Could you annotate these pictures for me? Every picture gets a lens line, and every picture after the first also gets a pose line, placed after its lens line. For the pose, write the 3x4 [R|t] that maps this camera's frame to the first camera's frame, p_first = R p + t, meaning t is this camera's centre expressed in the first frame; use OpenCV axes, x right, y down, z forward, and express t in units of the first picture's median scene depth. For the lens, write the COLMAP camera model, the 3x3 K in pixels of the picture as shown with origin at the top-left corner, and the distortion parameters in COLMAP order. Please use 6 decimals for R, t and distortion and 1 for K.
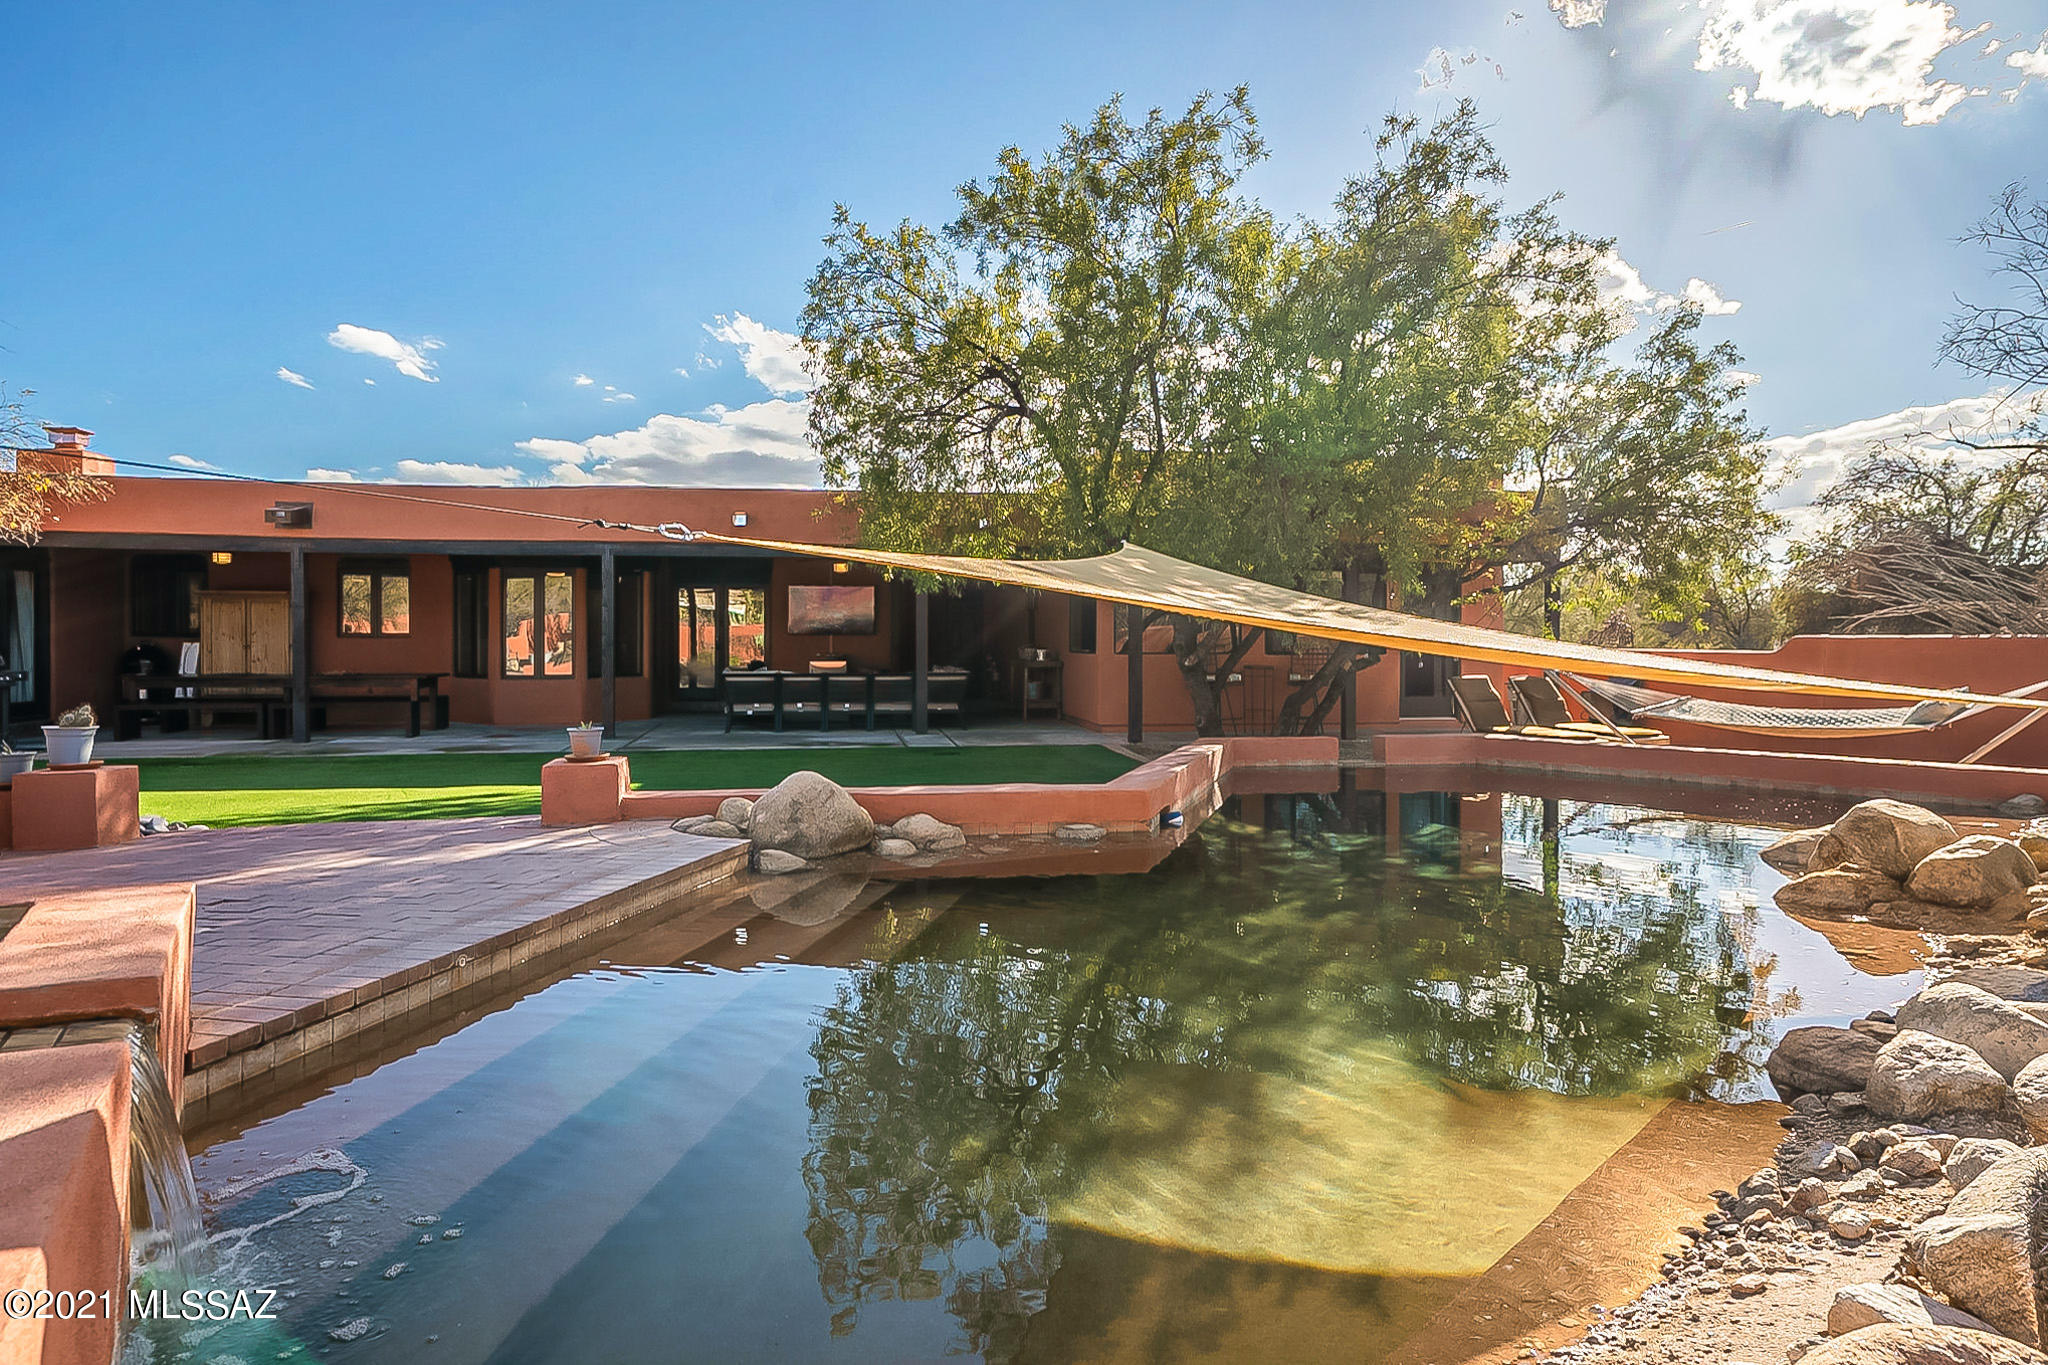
lens RADIAL K [[1227.9, 0, 1035.1], [0, 1227.9, 645.8], [0, 0, 1]] dist [0.001850, 0.003918]
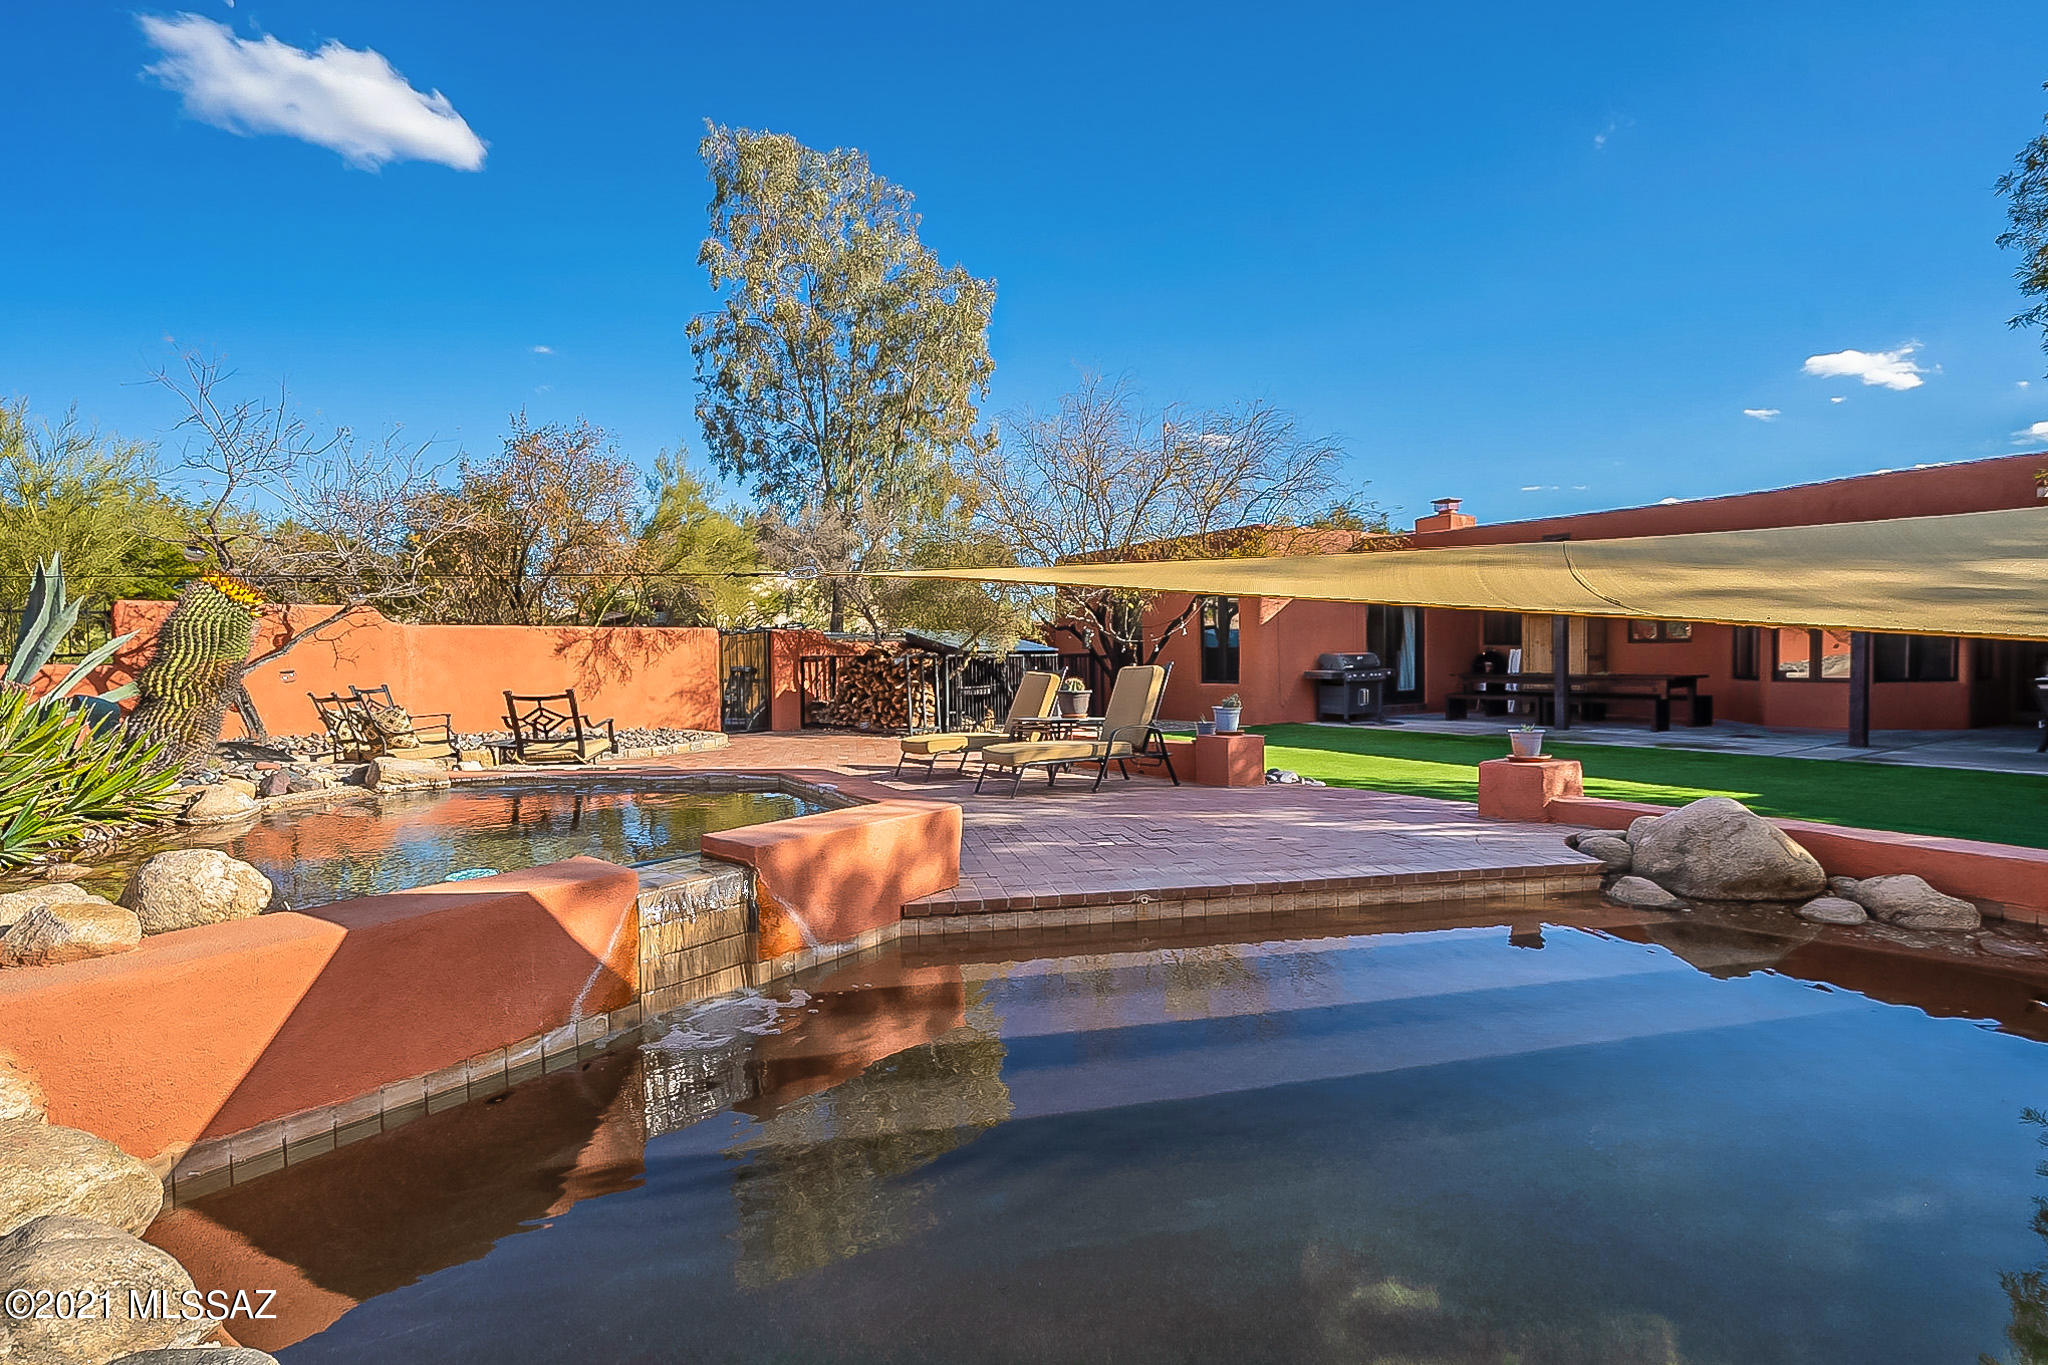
lens RADIAL K [[998.7, 0, 1015.5], [0, 998.7, 668.4], [0, 0, 1]] dist [0.002887, 0.000236]
pose [[0.373850, 0.006099, -0.927469, 0.170851], [0.011892, 0.999865, 0.011369, -0.000655], [0.927413, -0.015279, 0.373727, 0.177987]]
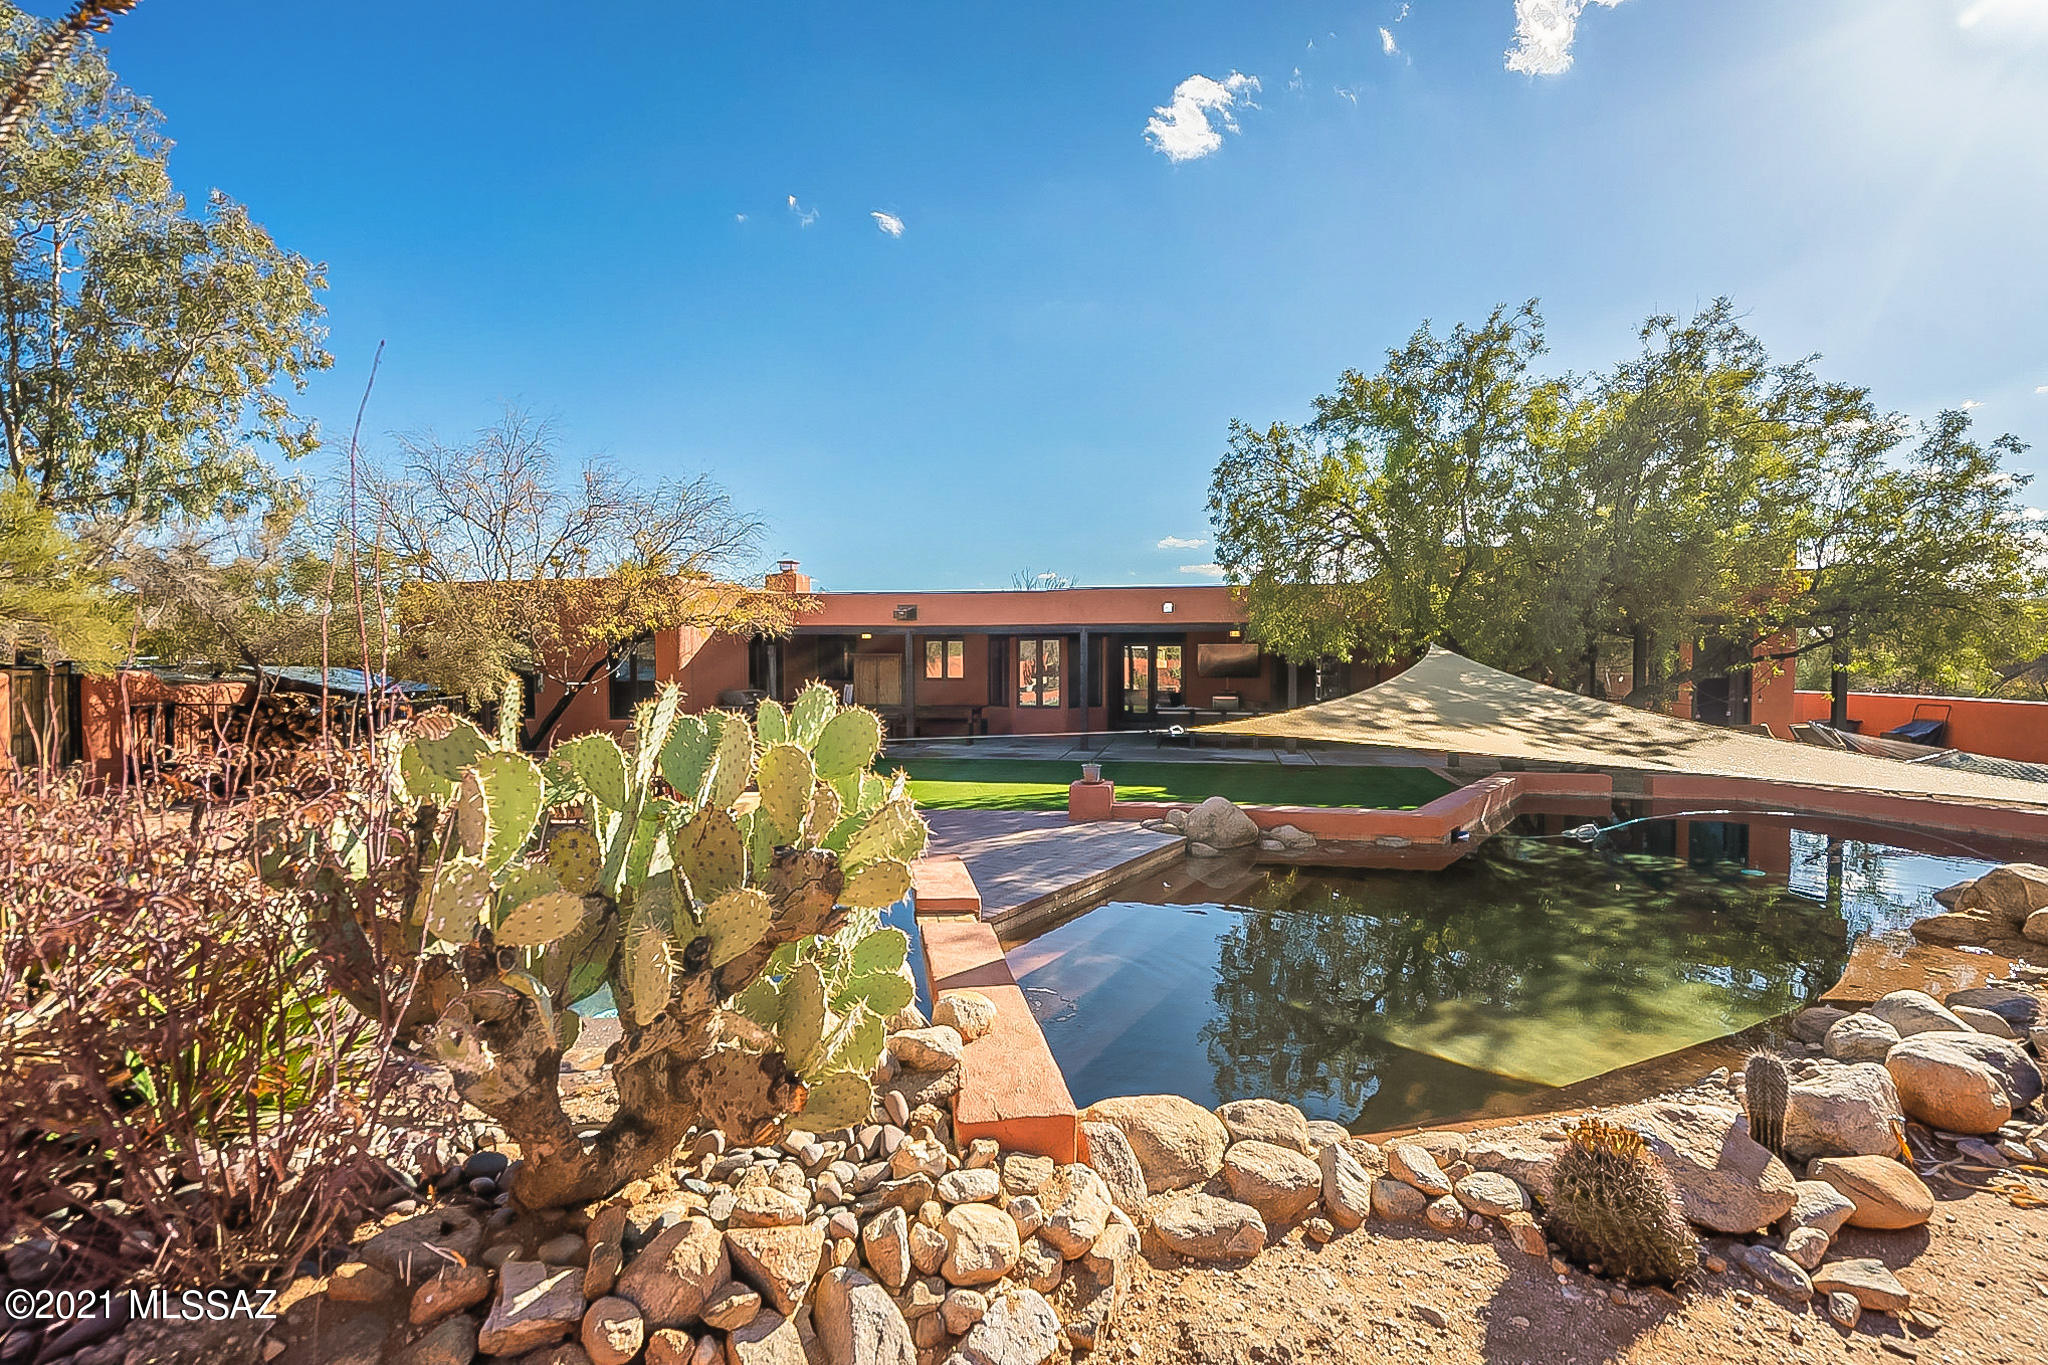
lens RADIAL K [[940.9, 0, 1014.3], [0, 940.9, 669.0], [0, 0, 1]] dist [-0.002043, 0.000558]
pose [[0.925935, -0.003833, -0.377663, 0.028290], [0.008496, 0.999907, 0.010683, -0.056872], [0.377587, -0.013100, 0.925881, -0.193257]]
